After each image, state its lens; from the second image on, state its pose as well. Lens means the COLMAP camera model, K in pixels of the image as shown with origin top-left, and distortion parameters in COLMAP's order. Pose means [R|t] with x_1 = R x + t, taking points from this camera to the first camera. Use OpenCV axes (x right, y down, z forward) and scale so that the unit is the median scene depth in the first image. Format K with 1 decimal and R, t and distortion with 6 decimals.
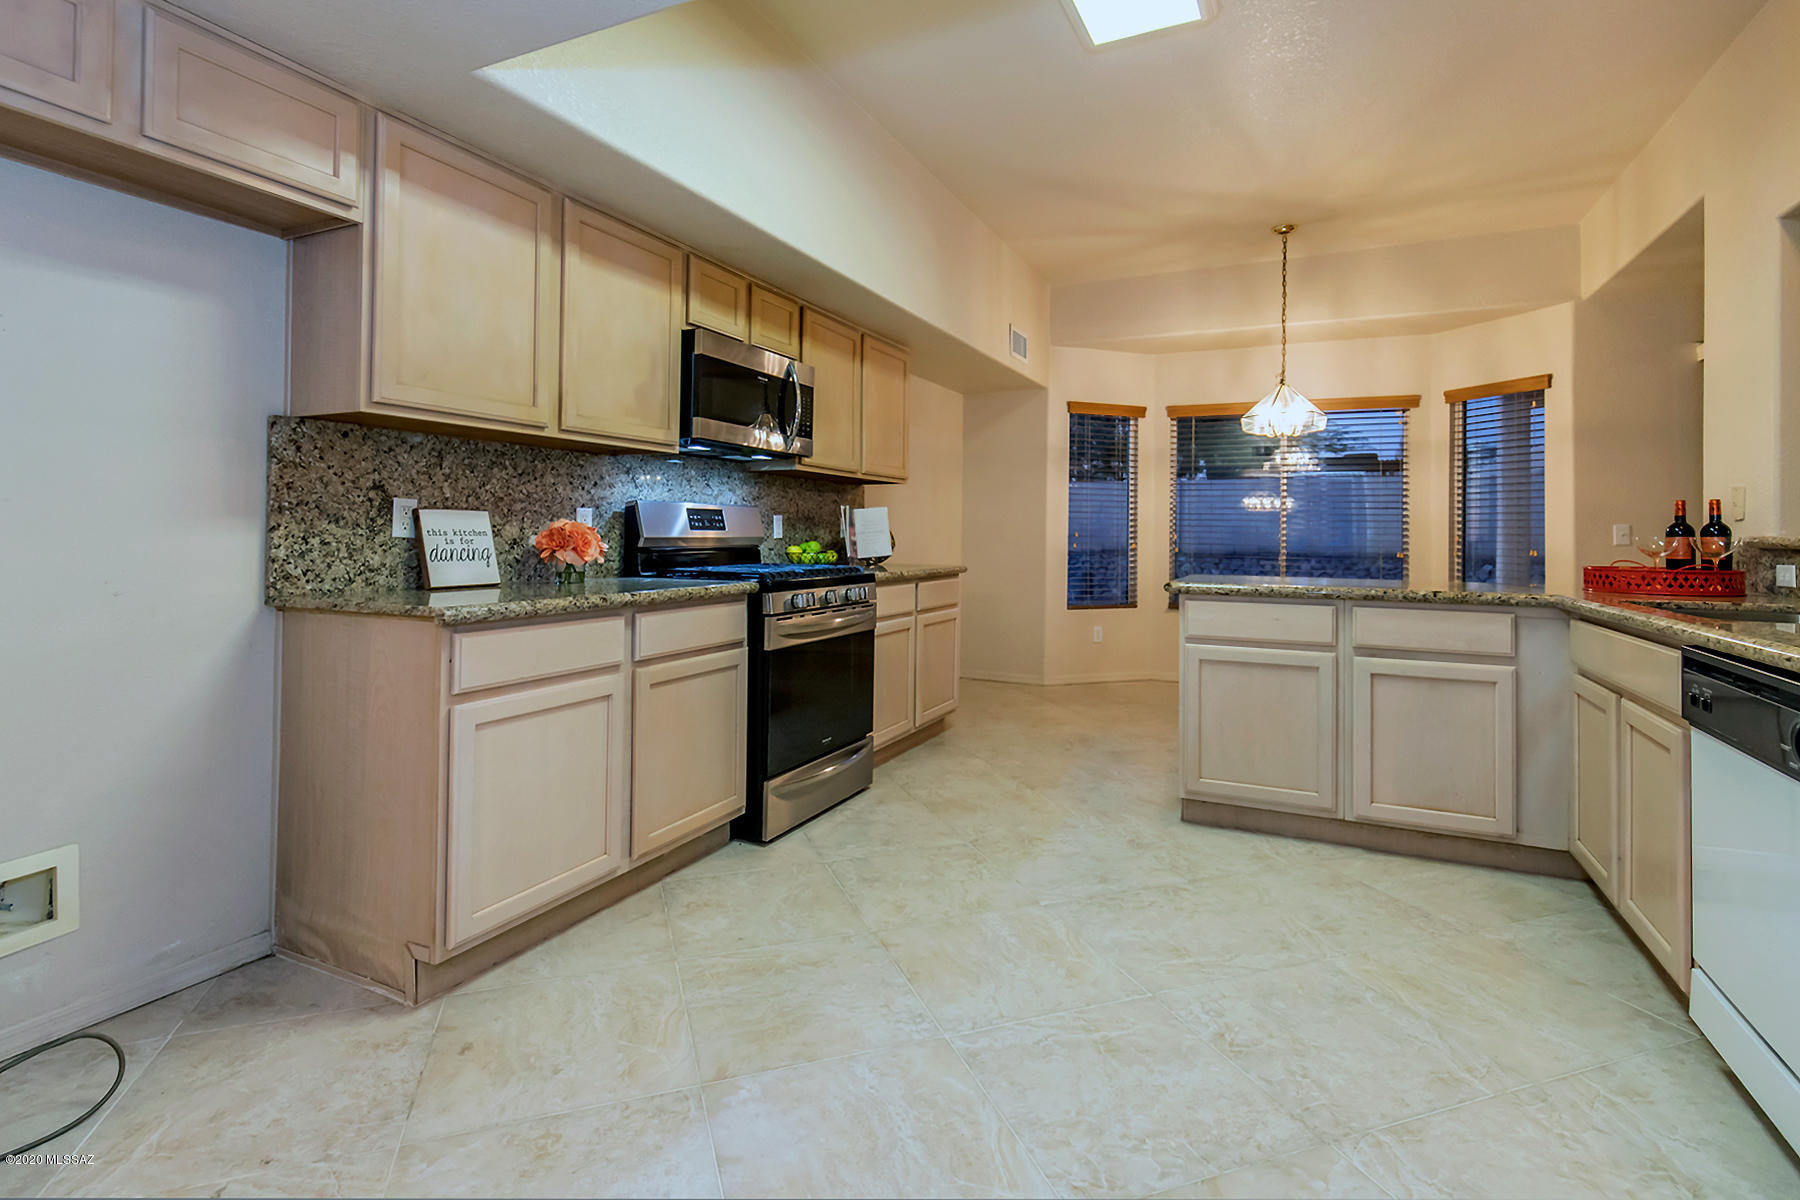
lens RADIAL K [[726.5, 0, 879.8], [0, 726.5, 525.4], [0, 0, 1]] dist [0.000992, 0.000020]
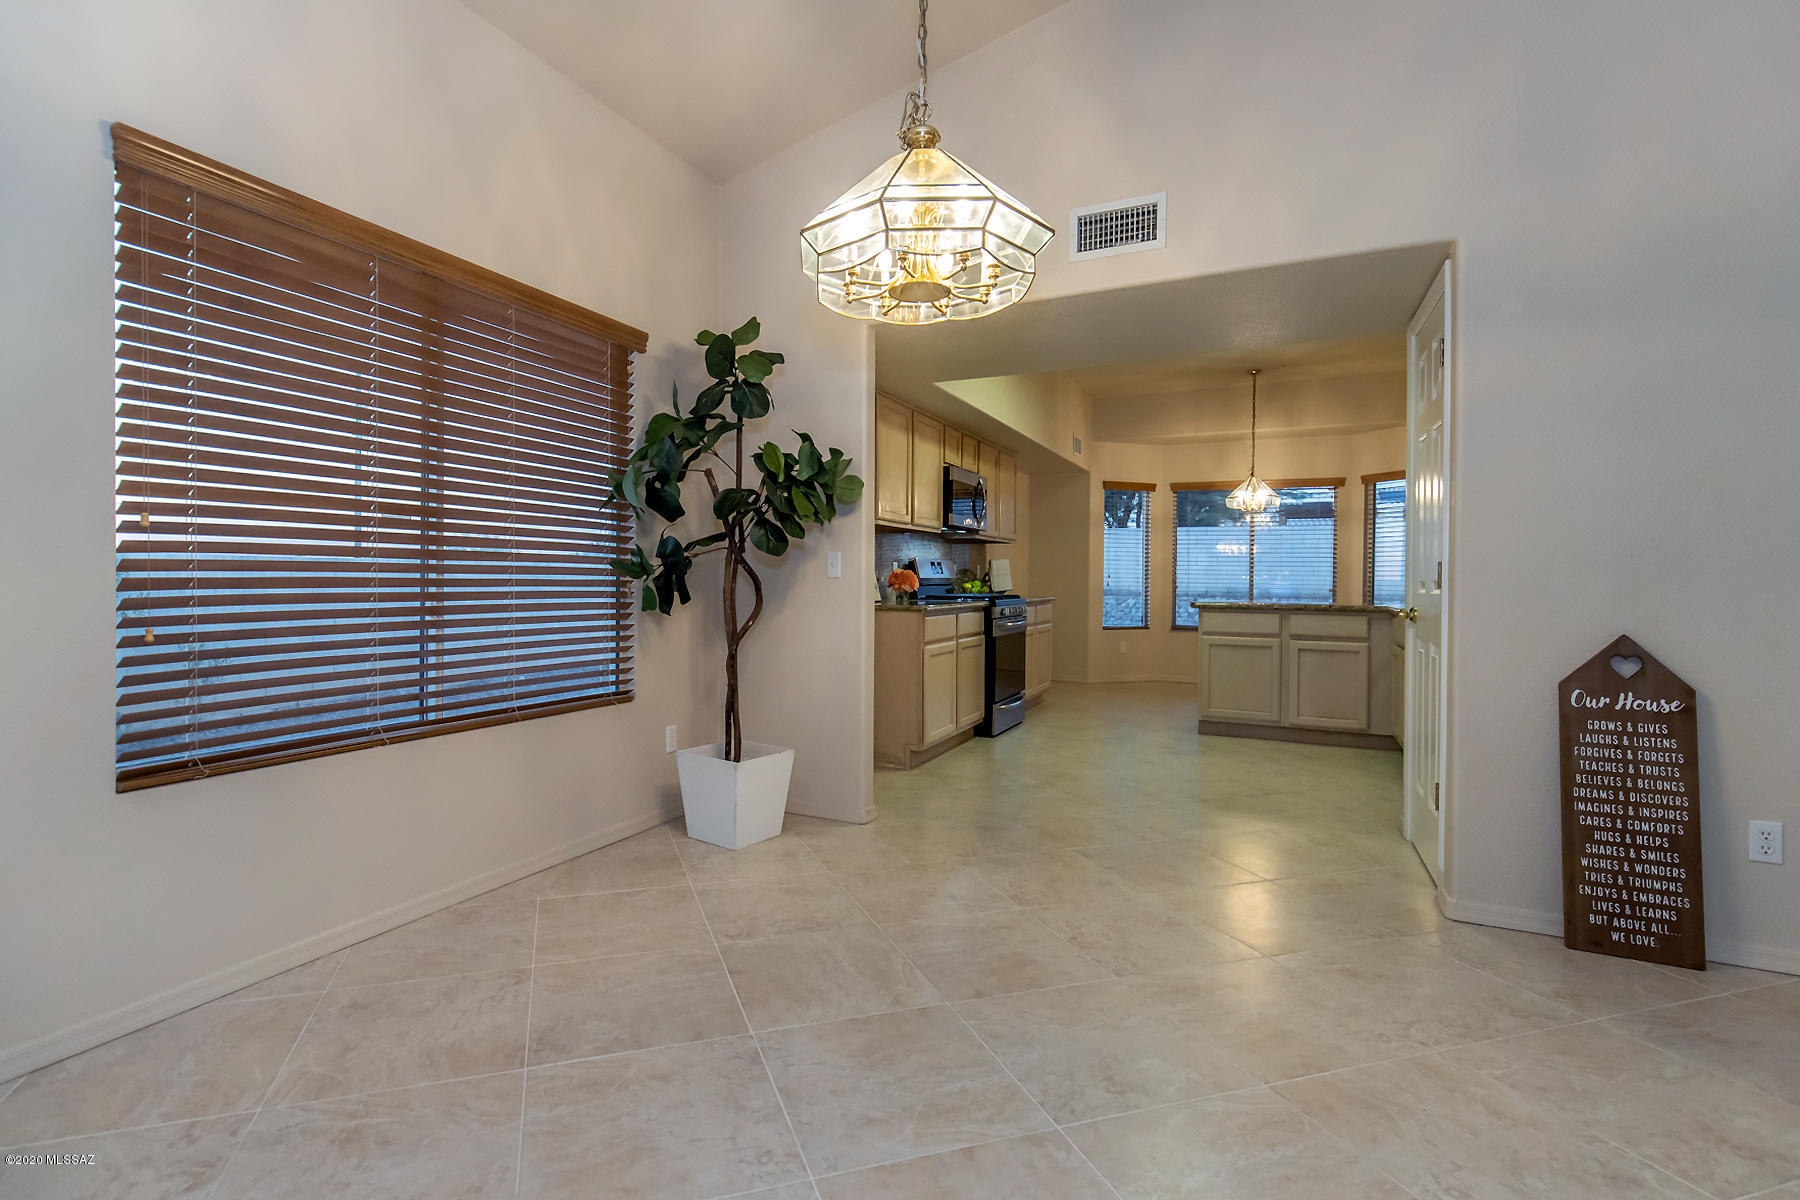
lens RADIAL K [[803.8, 0, 866.0], [0, 803.8, 581.1], [0, 0, 1]] dist [0.001763, -0.000060]
pose [[0.997855, -0.002003, 0.065430, -0.631702], [0.000865, 0.999848, 0.017422, -0.011643], [-0.065455, -0.017328, 0.997705, -1.093896]]
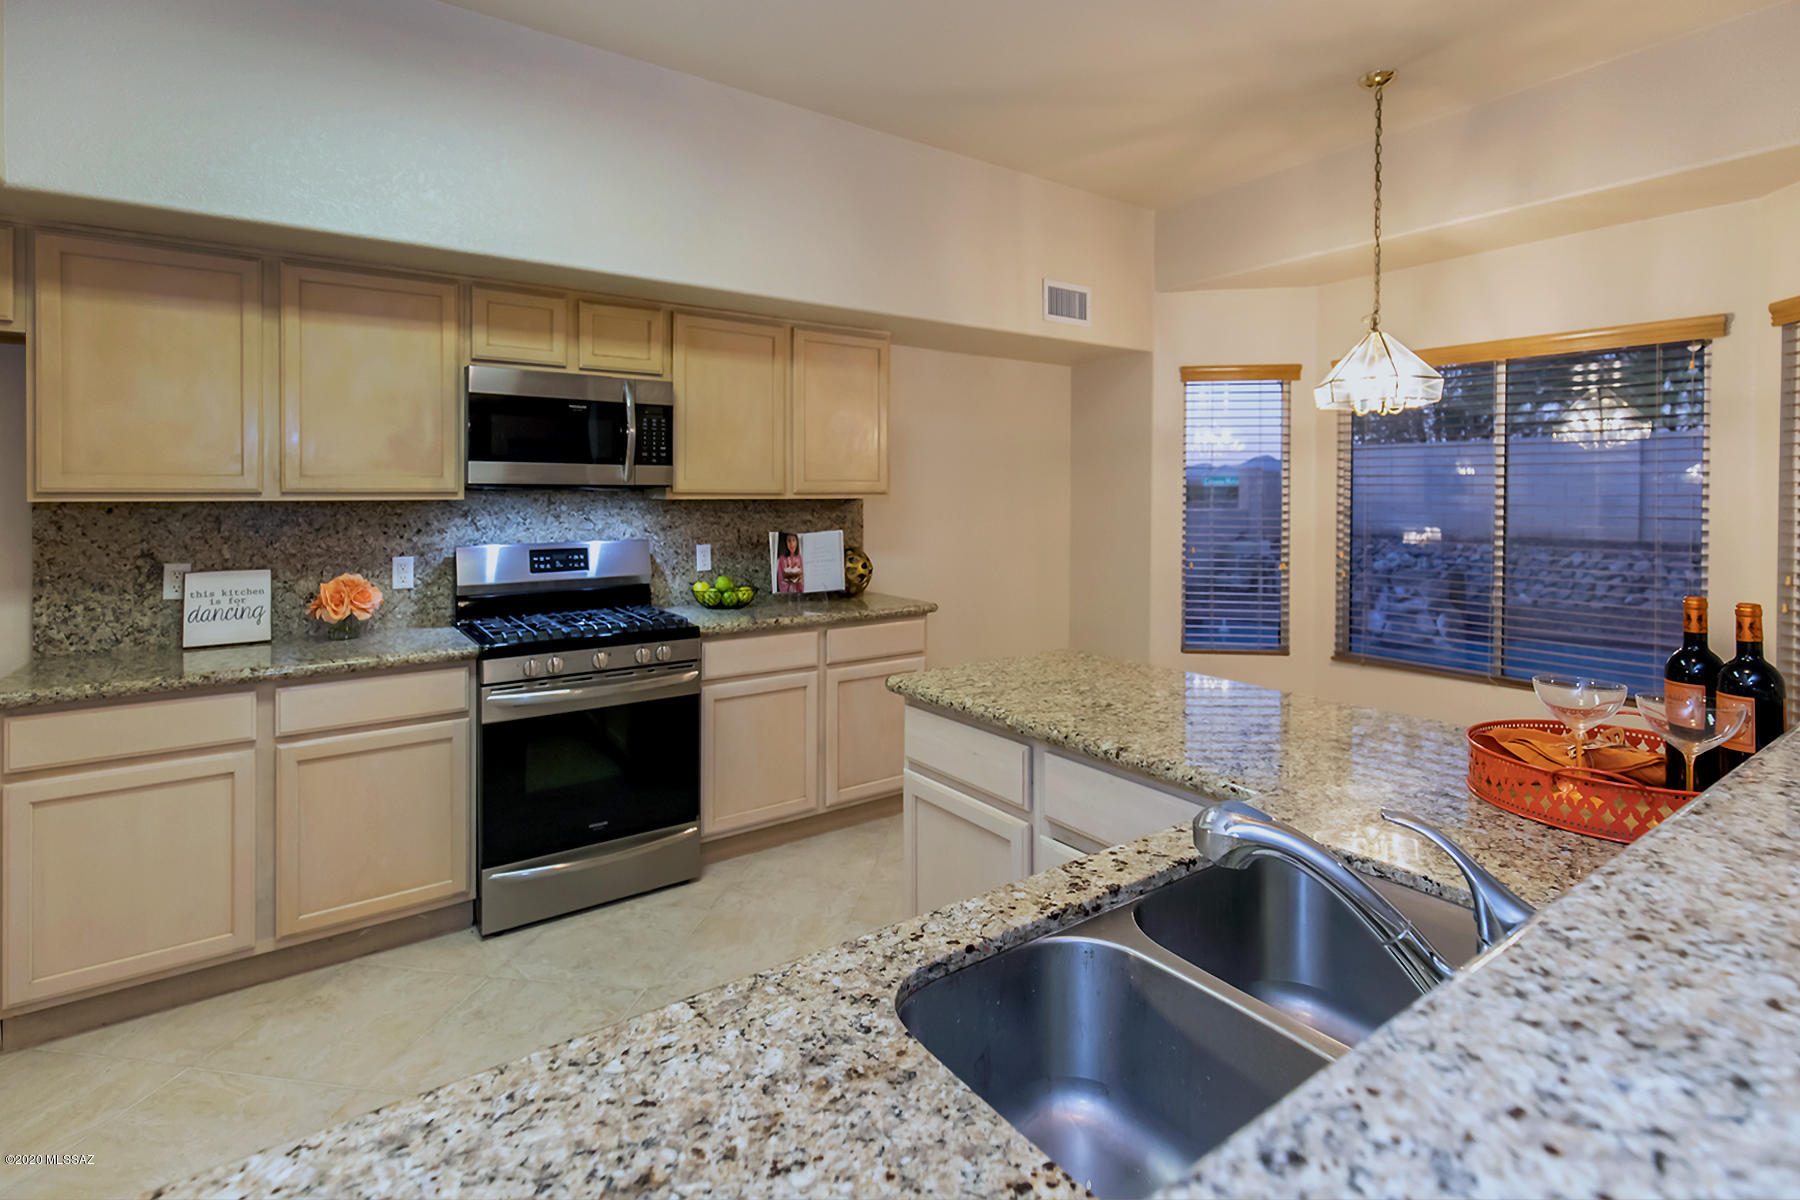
lens RADIAL K [[814.1, 0, 905.1], [0, 814.1, 508.3], [0, 0, 1]] dist [0.000800, 0.000084]
pose [[0.909693, -0.020059, -0.414796, 0.740107], [0.025212, 0.999658, 0.006952, -0.087989], [0.414514, -0.016782, 0.909888, 0.301074]]
